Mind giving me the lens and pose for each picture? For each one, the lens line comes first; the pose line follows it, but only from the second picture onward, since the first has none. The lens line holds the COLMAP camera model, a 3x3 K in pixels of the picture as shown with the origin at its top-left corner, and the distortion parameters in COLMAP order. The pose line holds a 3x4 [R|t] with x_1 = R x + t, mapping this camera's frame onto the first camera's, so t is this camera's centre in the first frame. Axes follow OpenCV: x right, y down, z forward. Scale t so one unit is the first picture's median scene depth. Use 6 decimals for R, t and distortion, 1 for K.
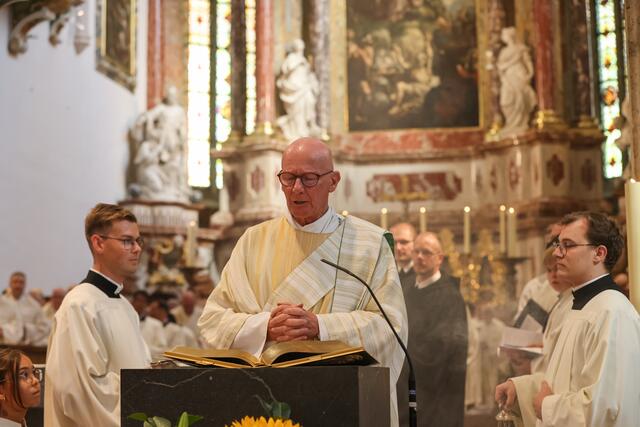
lens RADIAL K [[1344.0, 0, 318.5], [0, 1344.0, 214.8], [0, 0, 1]] dist [-0.291535, 0.000000]
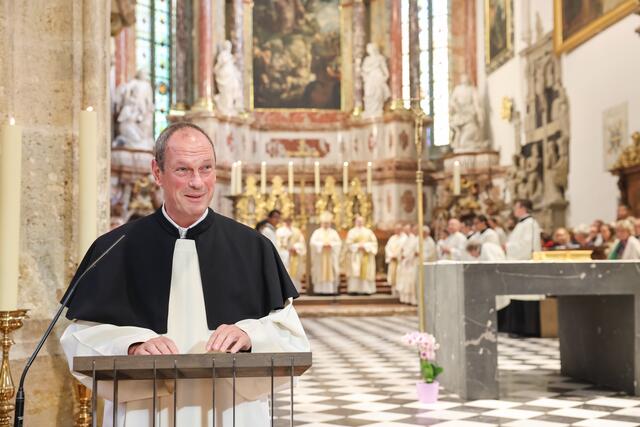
lens RADIAL K [[849.6, 0, 306.4], [0, 849.6, 218.5], [0, 0, 1]] dist [0.125772, 0.000000]
pose [[0.957112, 0.020305, 0.289007, -0.194415], [-0.034919, 0.998354, 0.045497, 0.014371], [-0.287607, -0.053638, 0.956245, 0.085815]]
